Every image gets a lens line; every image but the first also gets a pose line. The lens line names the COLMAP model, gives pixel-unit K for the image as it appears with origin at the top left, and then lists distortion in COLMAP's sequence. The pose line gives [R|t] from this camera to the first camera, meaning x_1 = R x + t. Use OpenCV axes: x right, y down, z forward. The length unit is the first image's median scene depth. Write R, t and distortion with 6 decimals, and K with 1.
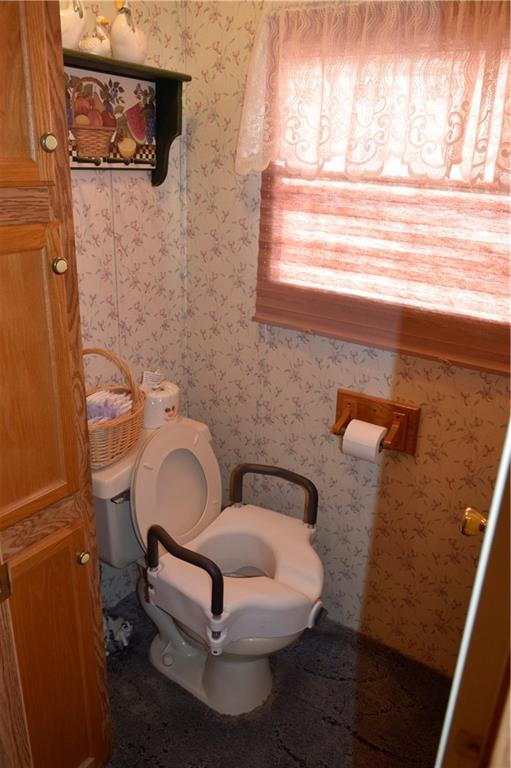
lens RADIAL K [[597.6, 0, 256.0], [0, 597.6, 383.5], [0, 0, 1]] dist [-0.014977, -0.000285]
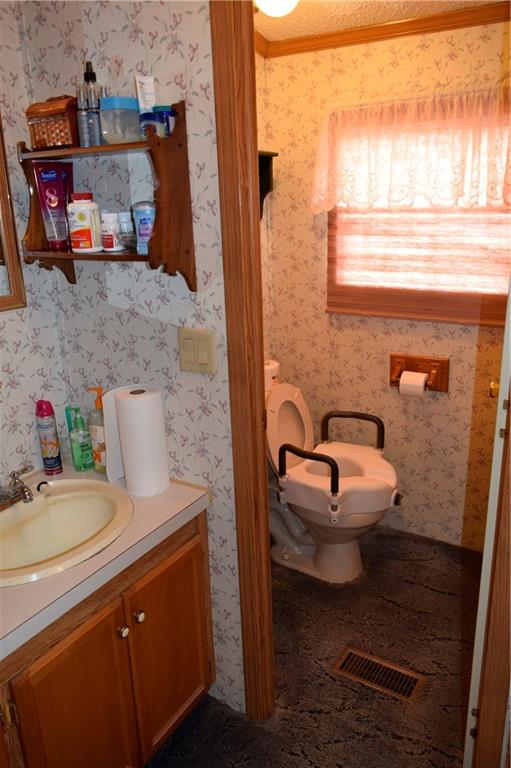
lens RADIAL K [[597.6, 0, 256.3], [0, 597.6, 384.9], [0, 0, 1]] dist [-0.014977, -0.000285]
pose [[0.996956, -0.077353, 0.009735, -0.223449], [0.077830, 0.994753, -0.066406, 0.167961], [-0.004547, 0.066962, 0.997745, -0.475003]]
